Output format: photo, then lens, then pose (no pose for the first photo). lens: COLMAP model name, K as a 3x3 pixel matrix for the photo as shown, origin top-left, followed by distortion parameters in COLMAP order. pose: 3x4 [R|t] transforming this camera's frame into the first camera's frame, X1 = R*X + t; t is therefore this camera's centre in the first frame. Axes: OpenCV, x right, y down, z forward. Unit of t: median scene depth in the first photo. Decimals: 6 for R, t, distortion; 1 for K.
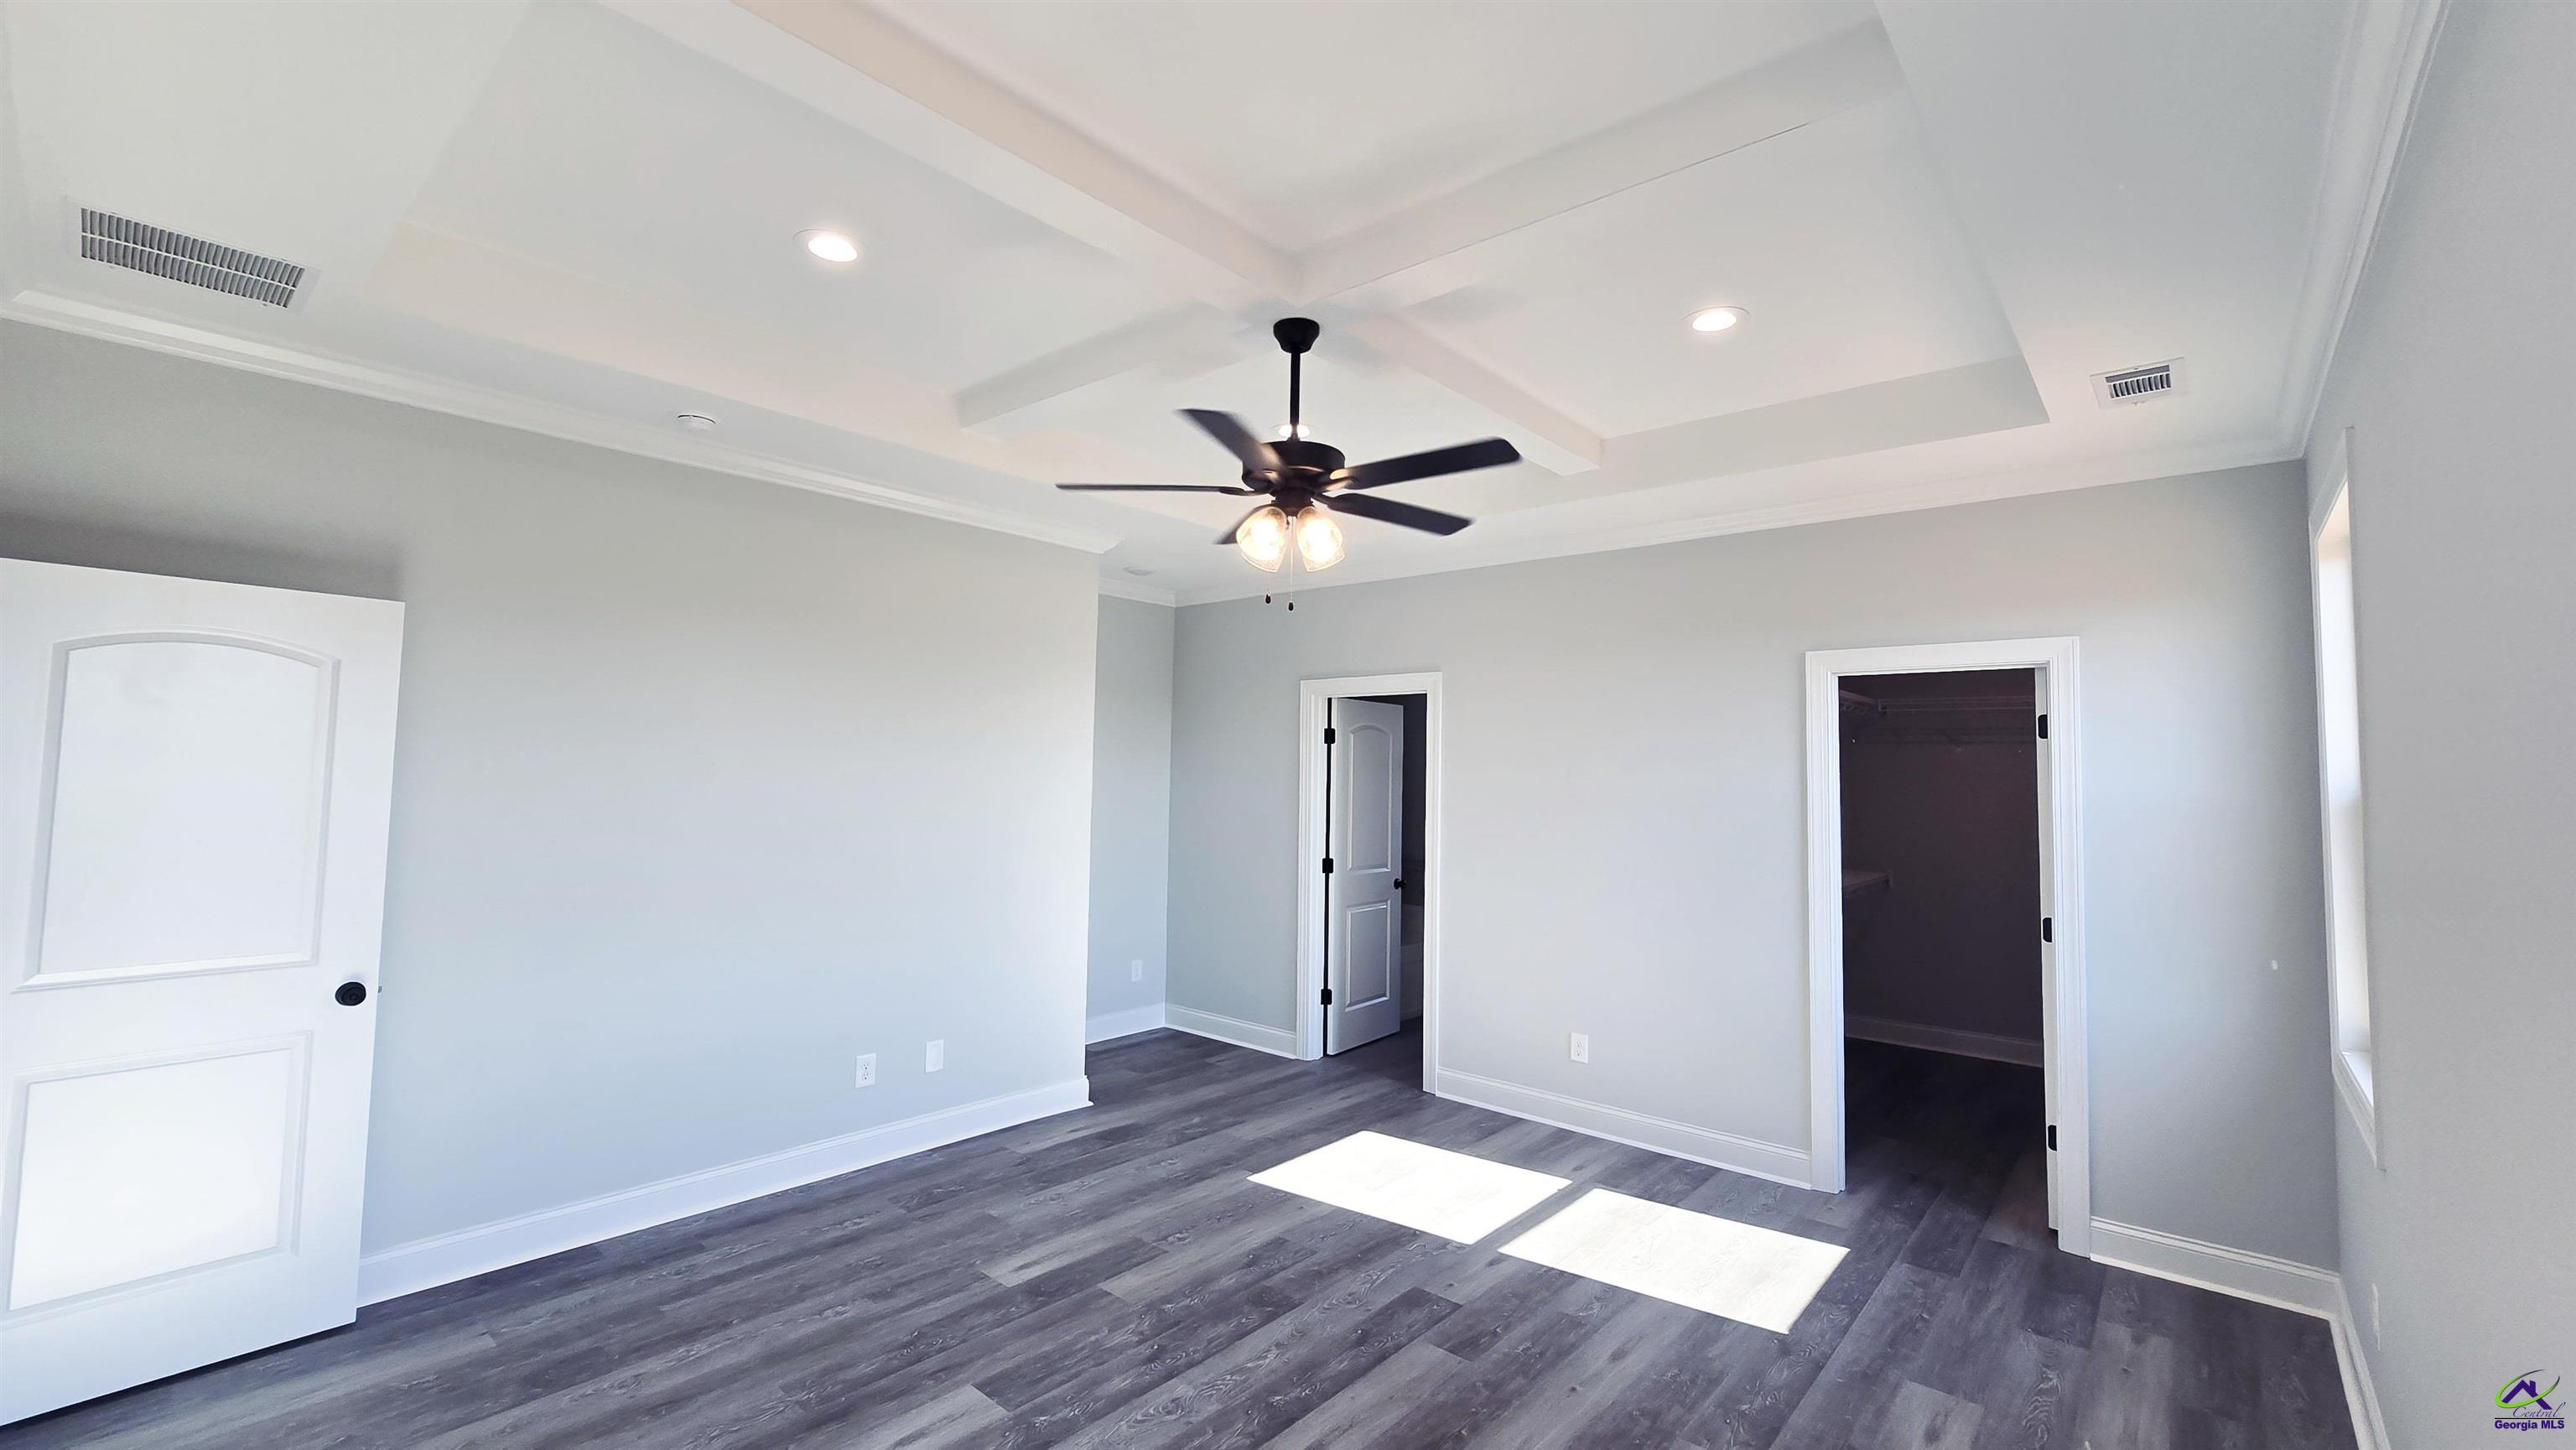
lens RADIAL K [[1041.5, 0, 1289.8], [0, 1041.5, 710.2], [0, 0, 1]] dist [-0.000672, -0.000134]
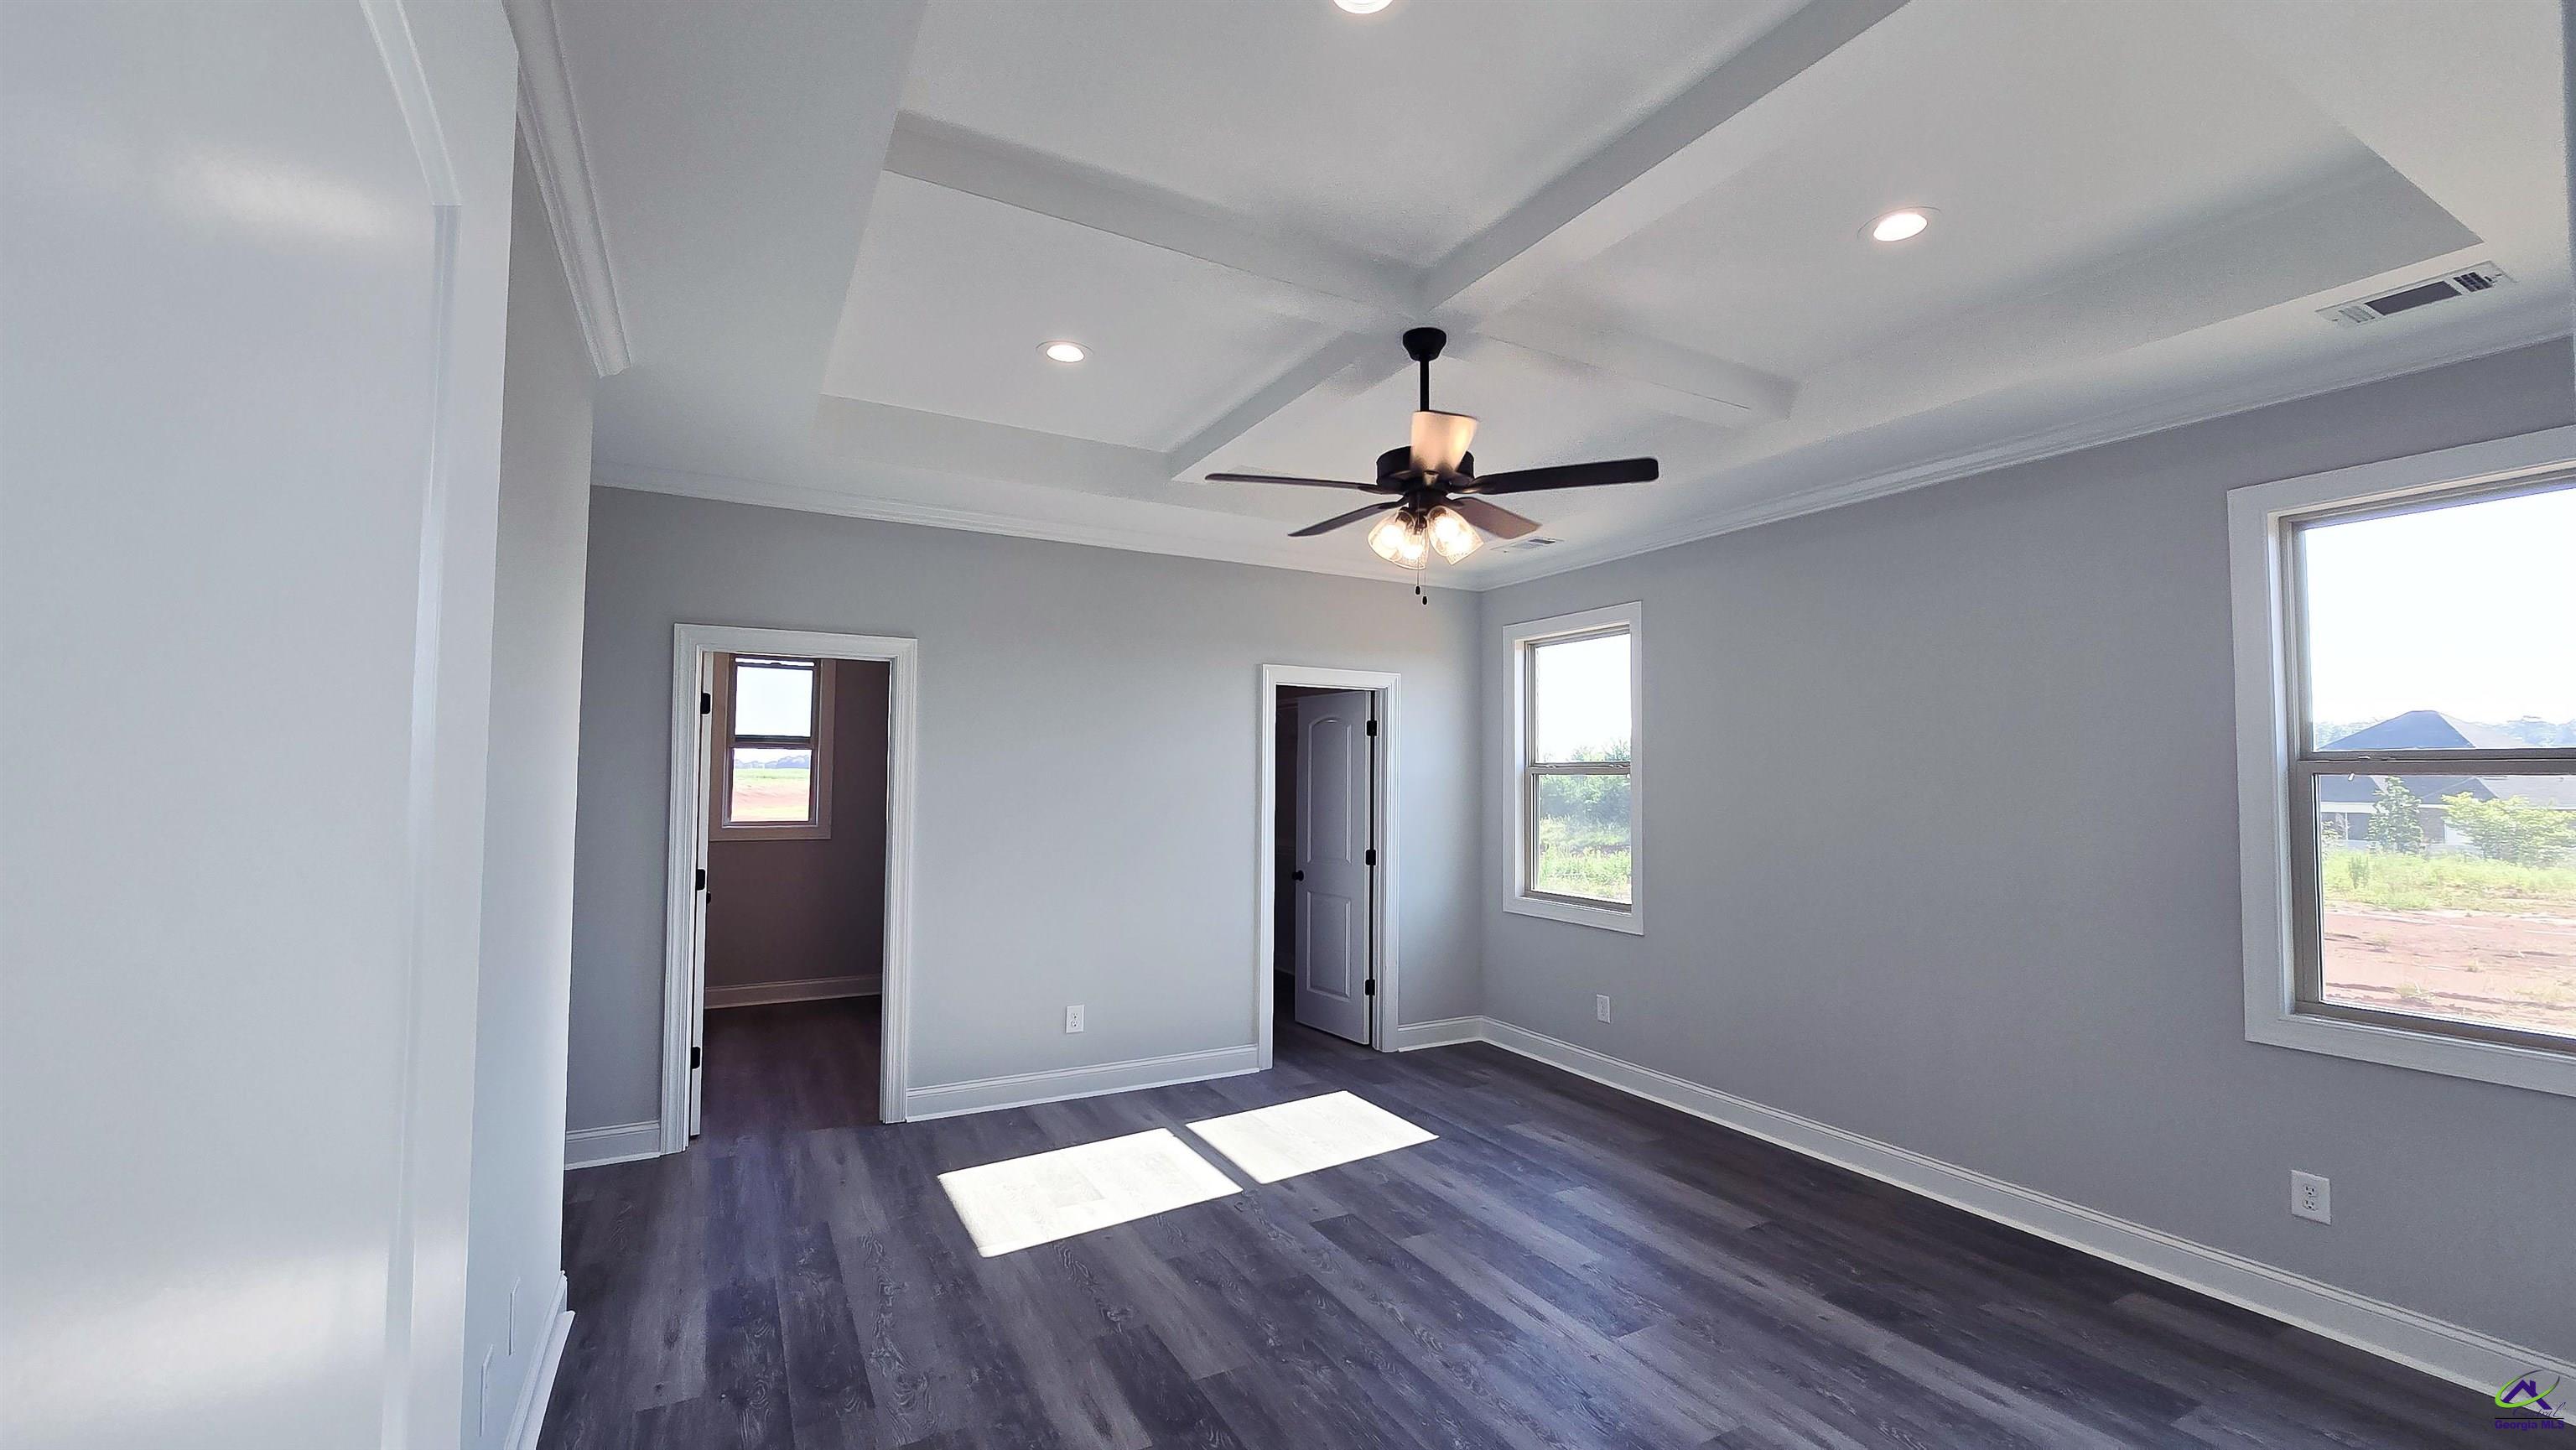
lens RADIAL K [[1049.0, 0, 1288.0], [0, 1049.0, 725.0], [0, 0, 1]] dist [-0.002284, -0.000248]
pose [[0.348994, 0.027699, 0.936715, -0.955748], [-0.063715, 0.997951, -0.005771, 0.034266], [-0.934956, -0.057669, 0.350044, 0.671348]]
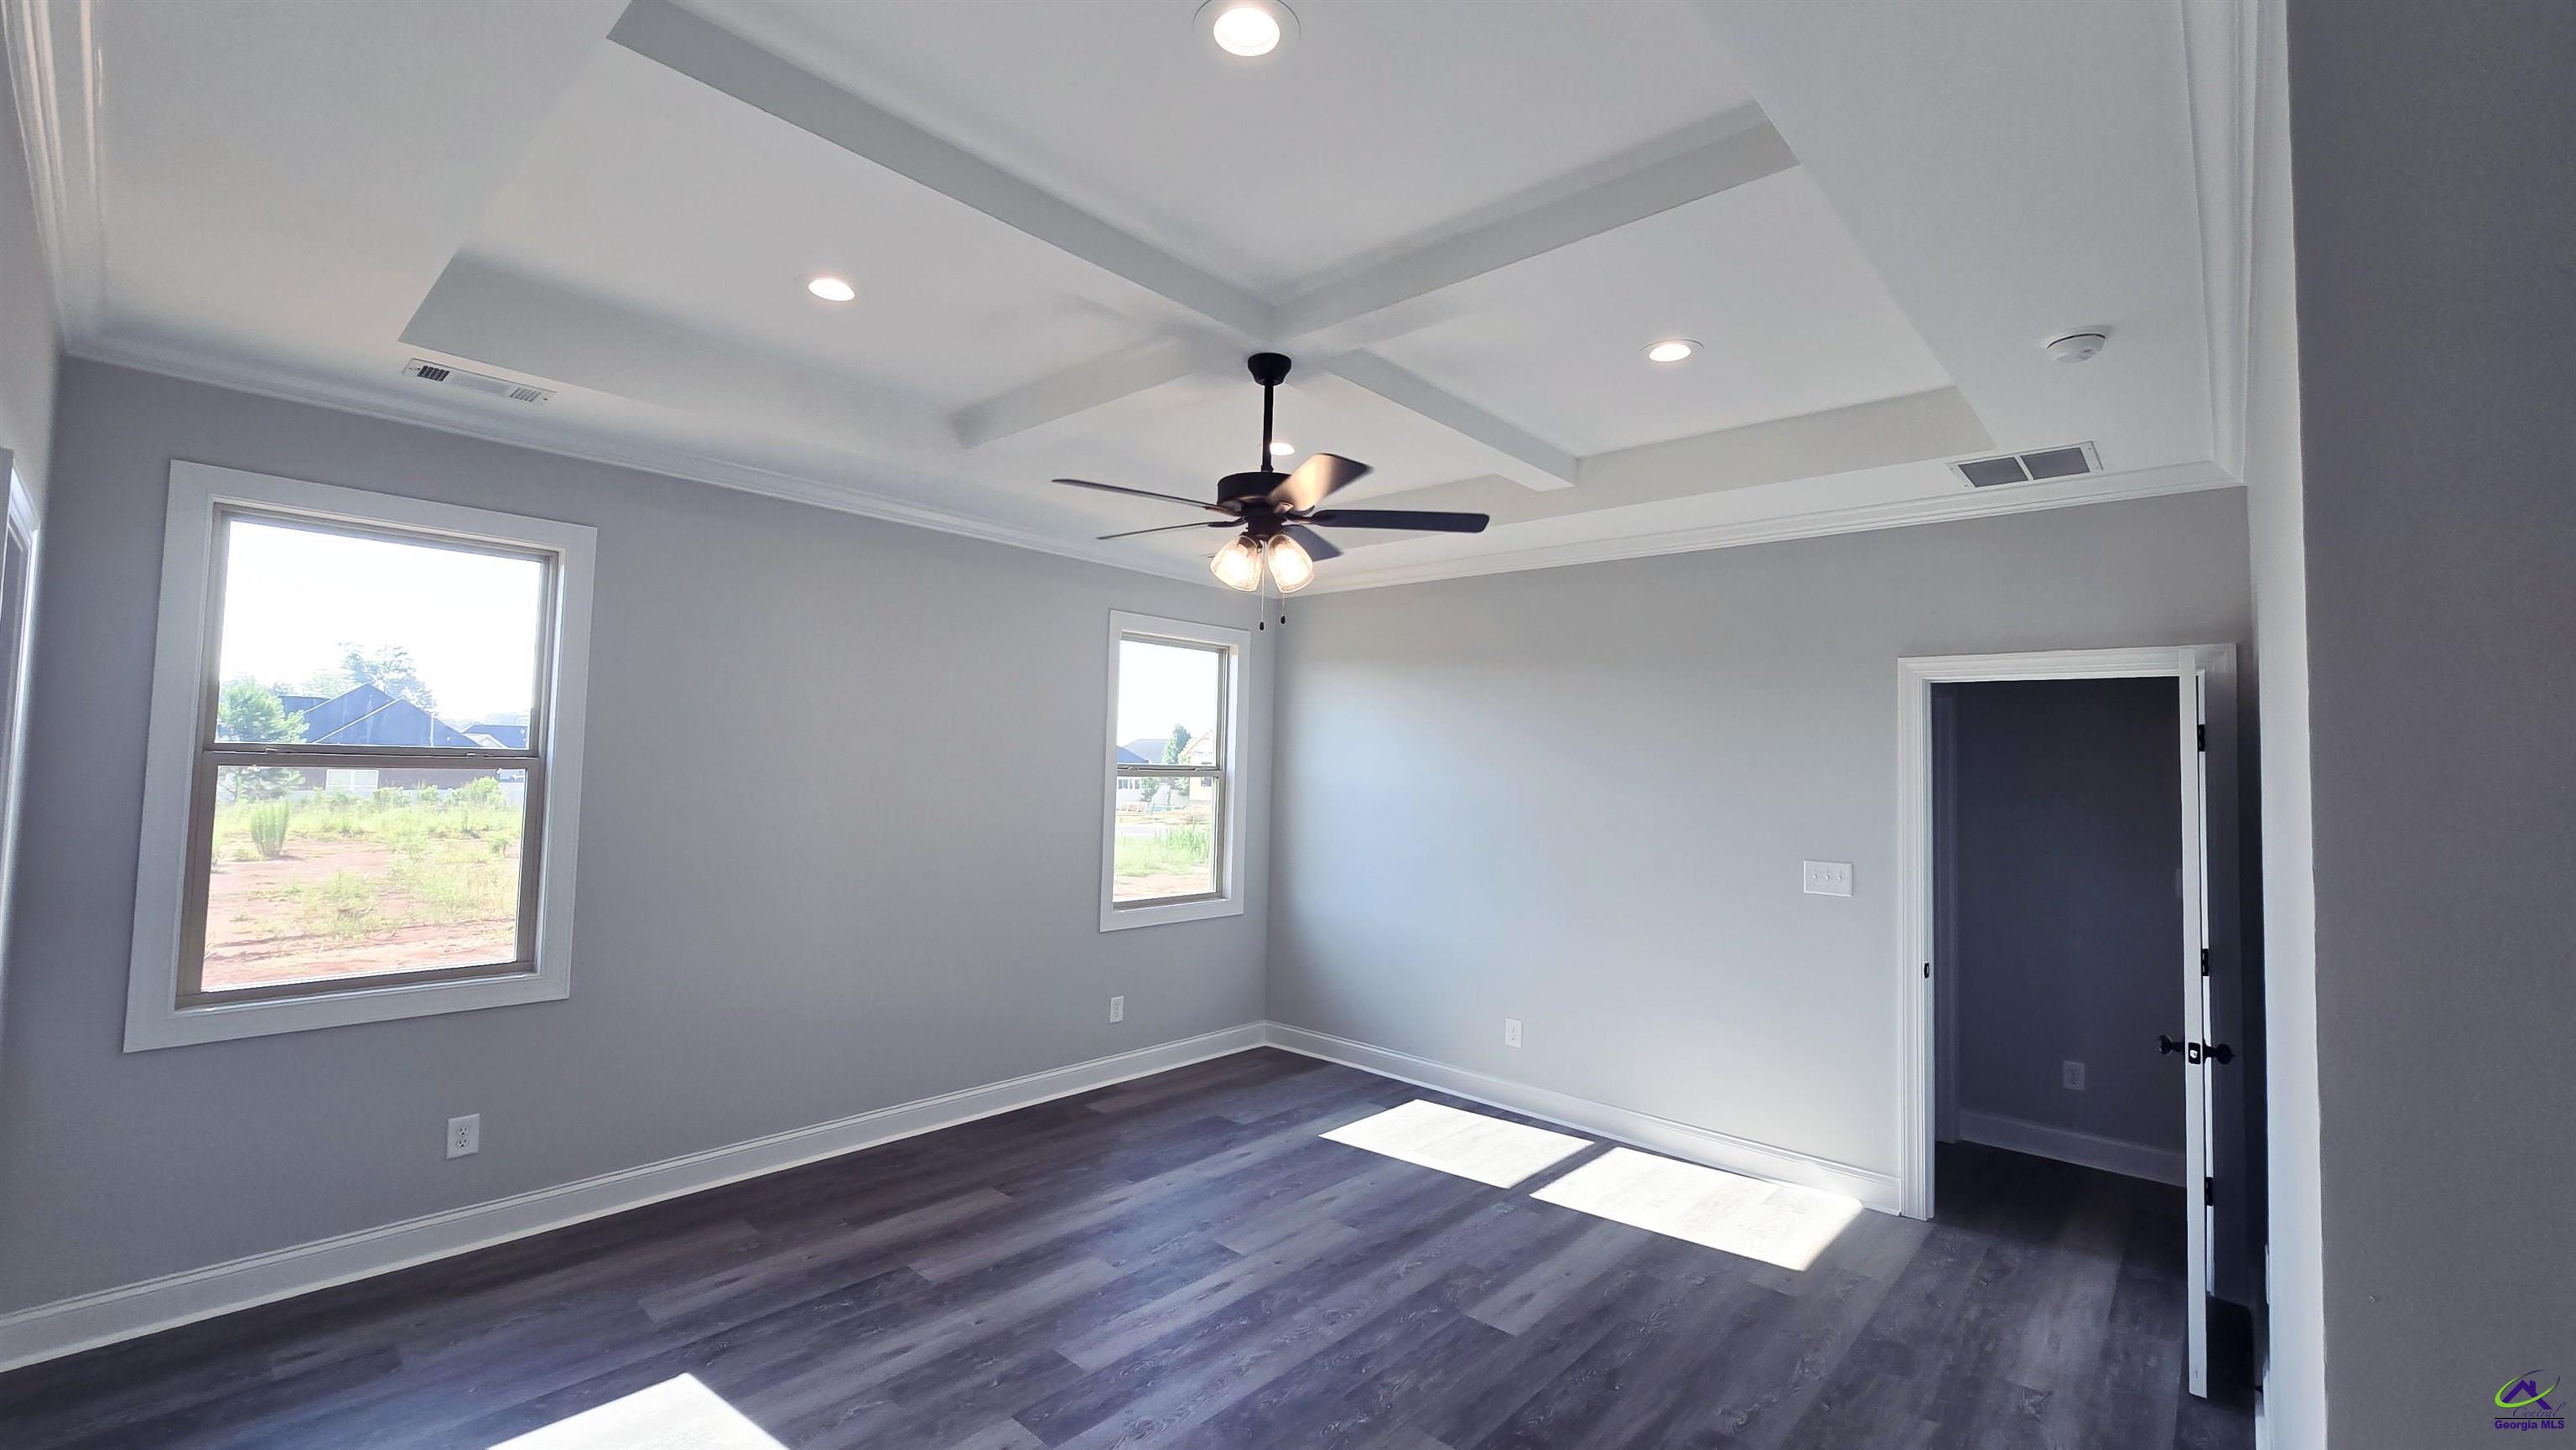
lens RADIAL K [[1041.5, 0, 1289.8], [0, 1041.5, 710.2], [0, 0, 1]] dist [-0.000672, -0.000134]
pose [[-0.998710, -0.043716, 0.025826, -0.051583], [-0.046552, 0.991445, -0.121938, 0.103511], [-0.020274, -0.122983, -0.992202, 1.844159]]
